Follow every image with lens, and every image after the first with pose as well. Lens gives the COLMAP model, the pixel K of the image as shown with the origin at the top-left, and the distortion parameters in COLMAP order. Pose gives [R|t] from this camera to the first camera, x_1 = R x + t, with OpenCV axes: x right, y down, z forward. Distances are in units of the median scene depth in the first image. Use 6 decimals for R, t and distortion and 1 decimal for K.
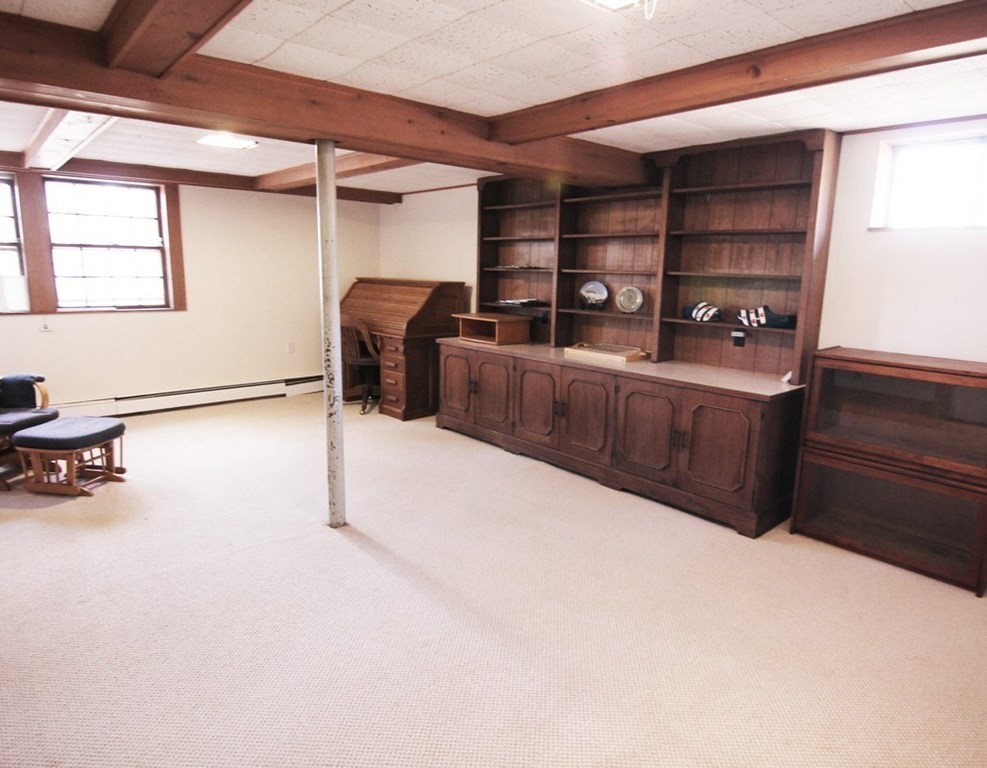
lens RADIAL K [[597.1, 0, 495.7], [0, 597.1, 381.0], [0, 0, 1]] dist [-0.021796, -0.004102]
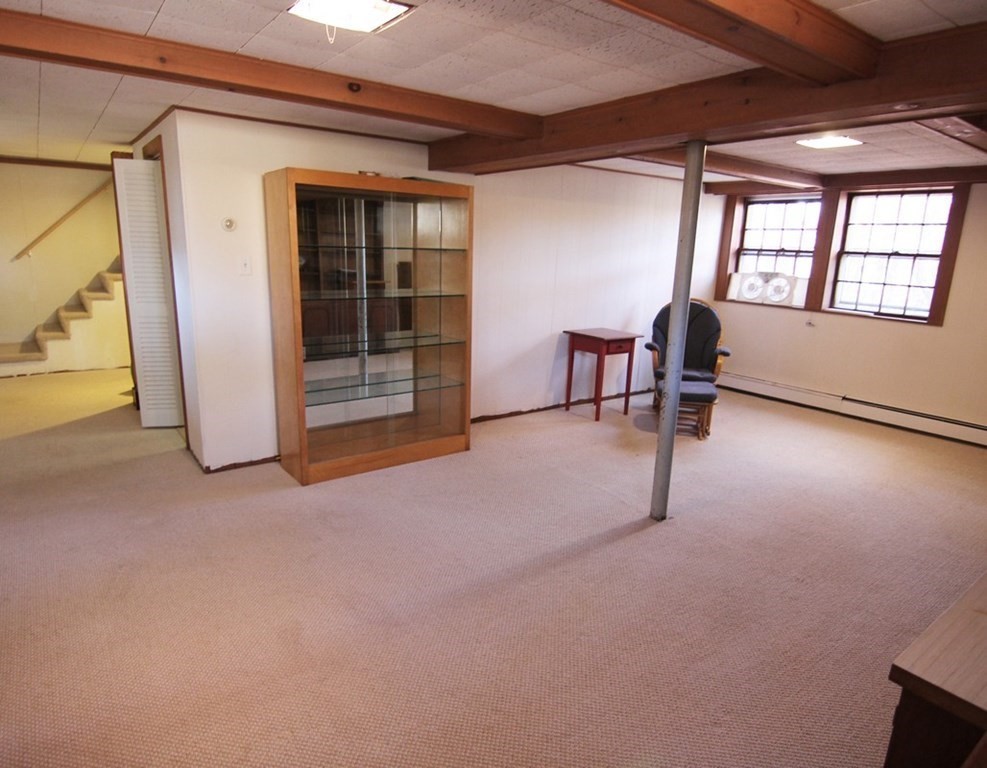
lens RADIAL K [[597.1, 0, 496.0], [0, 597.1, 386.3], [0, 0, 1]] dist [-0.021796, -0.004102]
pose [[-0.077870, 0.204733, -0.975715, 0.437745], [-0.221750, 0.950614, 0.217163, -0.083374], [0.971989, 0.233275, -0.028625, 0.432394]]
